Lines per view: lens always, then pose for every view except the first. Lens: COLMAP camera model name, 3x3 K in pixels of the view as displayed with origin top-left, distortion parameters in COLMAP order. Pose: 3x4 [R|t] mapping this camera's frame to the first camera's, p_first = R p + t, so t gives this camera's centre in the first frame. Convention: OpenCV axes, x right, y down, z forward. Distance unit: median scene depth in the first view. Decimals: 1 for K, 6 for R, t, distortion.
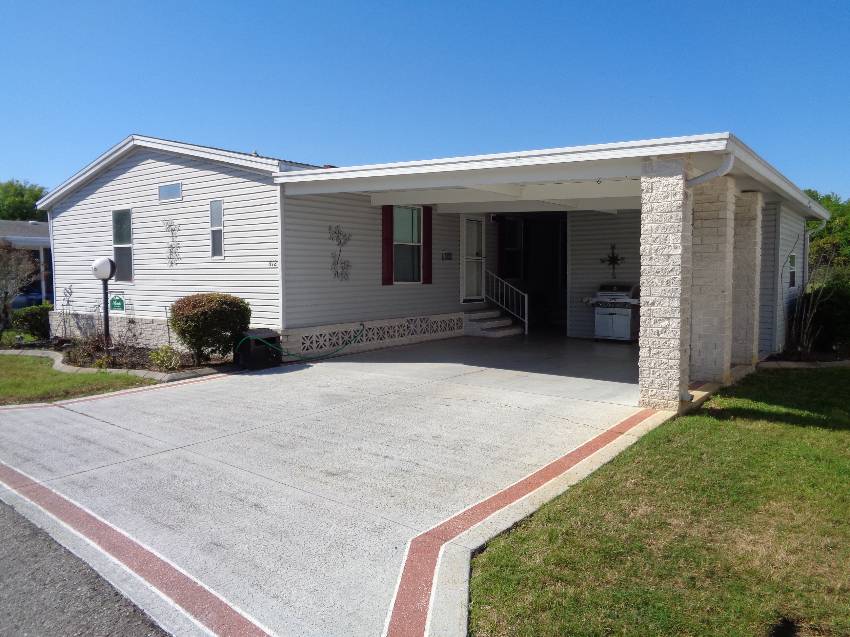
lens RADIAL K [[630.2, 0, 425.0], [0, 630.2, 318.5], [0, 0, 1]] dist [0.003201, -0.001926]
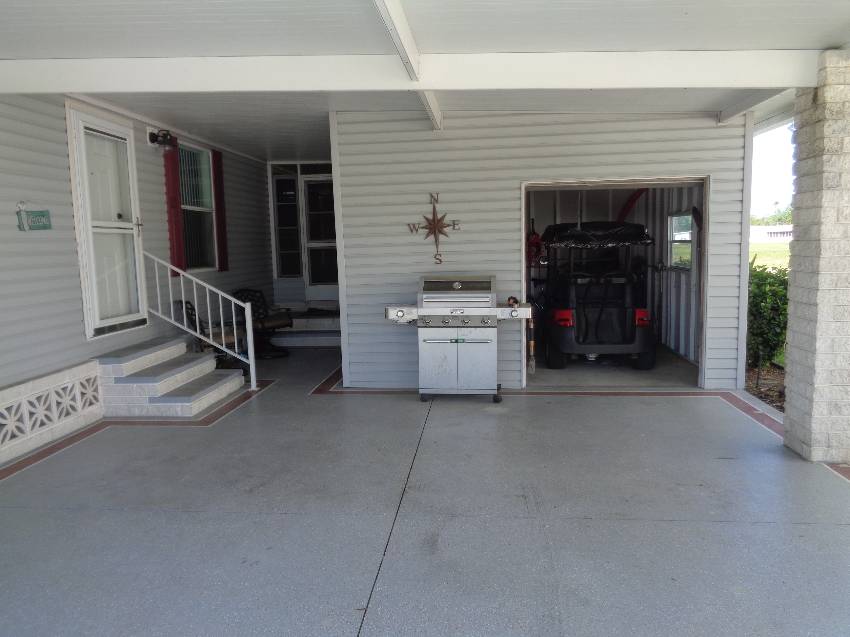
lens RADIAL K [[629.2, 0, 426.3], [0, 629.2, 318.3], [0, 0, 1]] dist [0.001952, 0.007062]
pose [[0.847434, -0.083708, 0.524260, 0.031491], [0.063063, 0.996372, 0.057153, -0.048587], [-0.527142, -0.015372, 0.849638, 0.572445]]
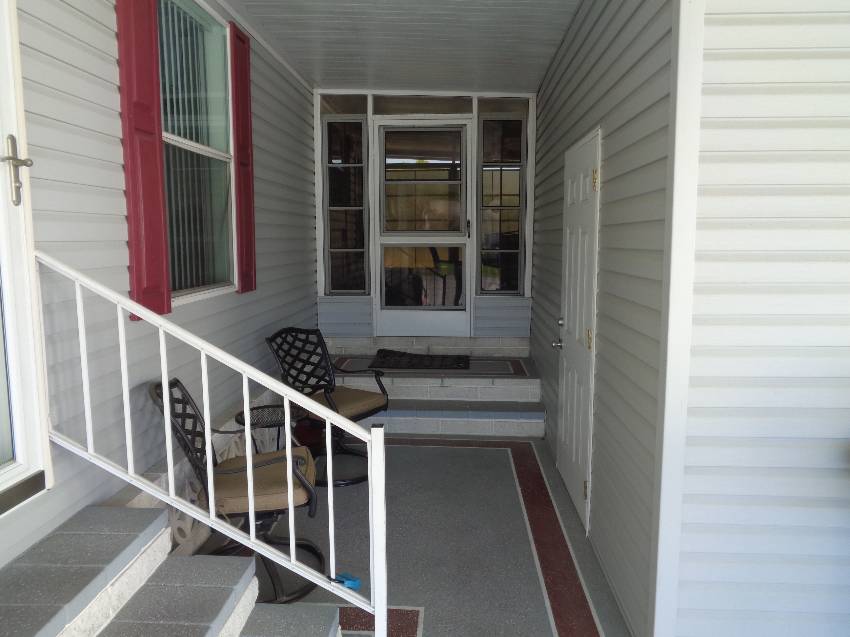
lens RADIAL K [[627.0, 0, 425.0], [0, 627.0, 318.5], [0, 0, 1]] dist [-0.004004, -0.001151]
pose [[0.825870, -0.072249, 0.559213, 0.096866], [0.040308, 0.996784, 0.069254, -0.076945], [-0.562419, -0.034654, 0.826126, 0.924068]]
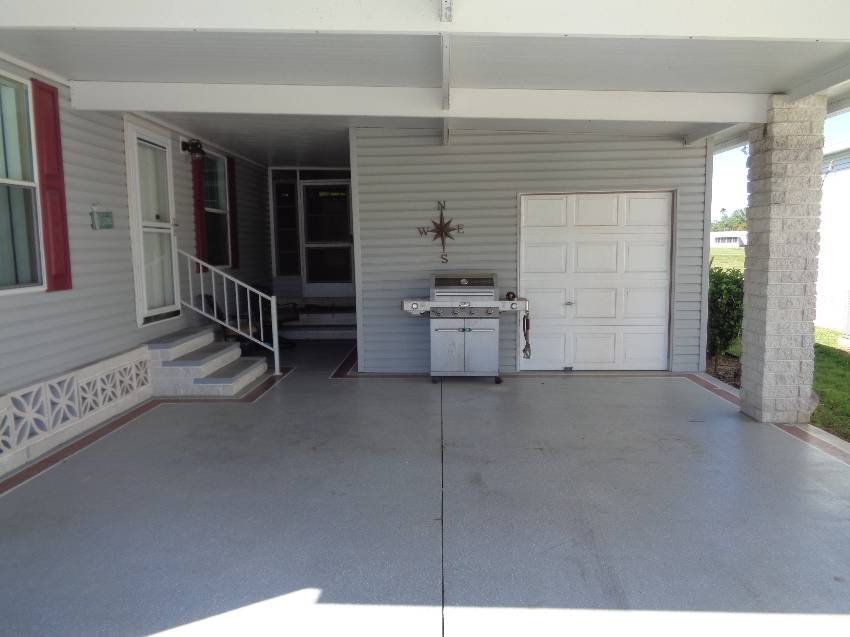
lens RADIAL K [[630.2, 0, 425.0], [0, 630.2, 318.5], [0, 0, 1]] dist [0.003201, -0.001926]
pose [[0.811591, -0.078628, 0.578910, -0.038501], [0.056071, 0.996811, 0.056779, -0.045878], [-0.581529, -0.013621, 0.813412, 0.541212]]
